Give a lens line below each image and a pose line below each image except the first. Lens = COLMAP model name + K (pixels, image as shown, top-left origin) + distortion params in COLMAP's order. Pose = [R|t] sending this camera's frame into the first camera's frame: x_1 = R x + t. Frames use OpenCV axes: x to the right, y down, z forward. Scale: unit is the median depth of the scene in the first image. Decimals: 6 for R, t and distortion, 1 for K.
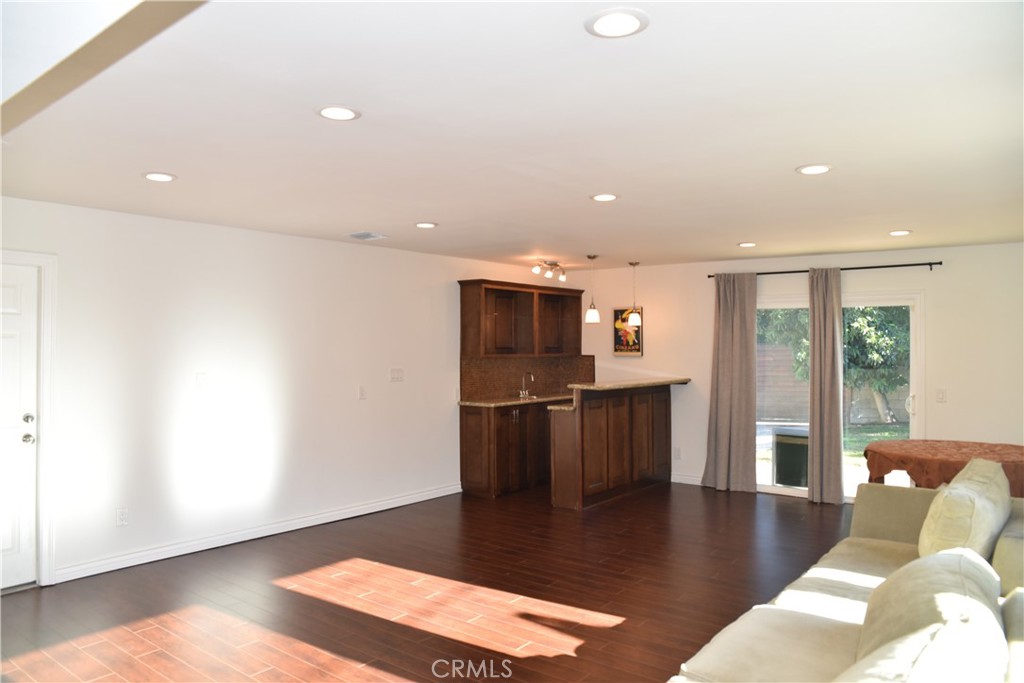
lens RADIAL K [[705.0, 0, 514.3], [0, 705.0, 342.6], [0, 0, 1]] dist [-0.055834, 0.001704]
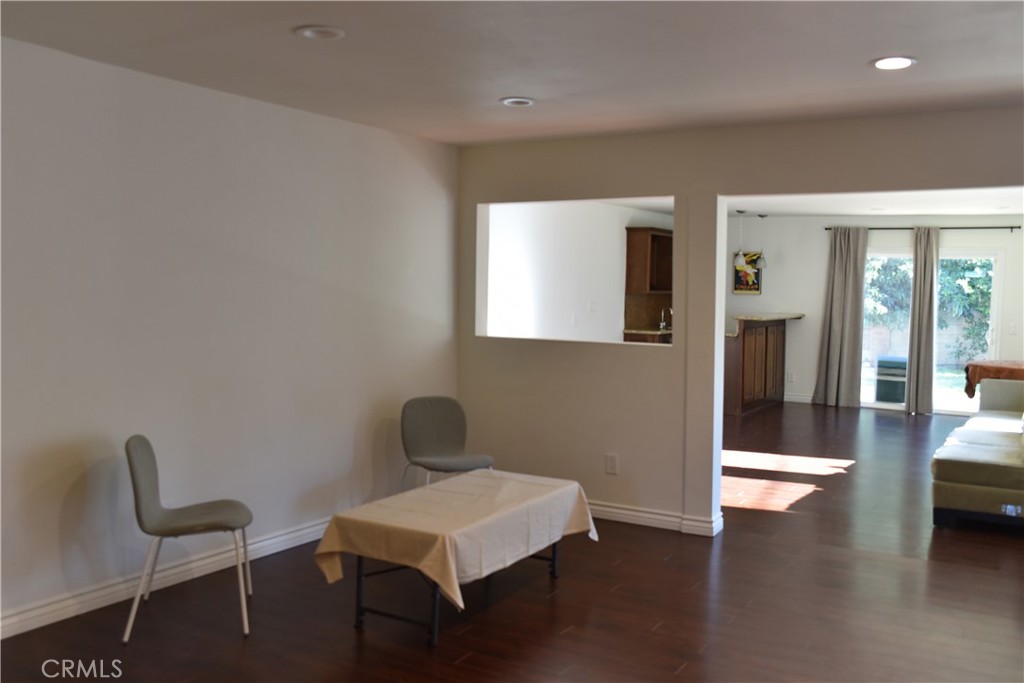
lens RADIAL K [[912.7, 0, 509.8], [0, 912.7, 340.5], [0, 0, 1]] dist [-0.012240, -0.023976]
pose [[0.992569, 0.012280, 0.121063, -0.441908], [-0.020872, 0.997331, 0.069962, -0.001943], [-0.119881, -0.071969, 0.990176, -0.483627]]
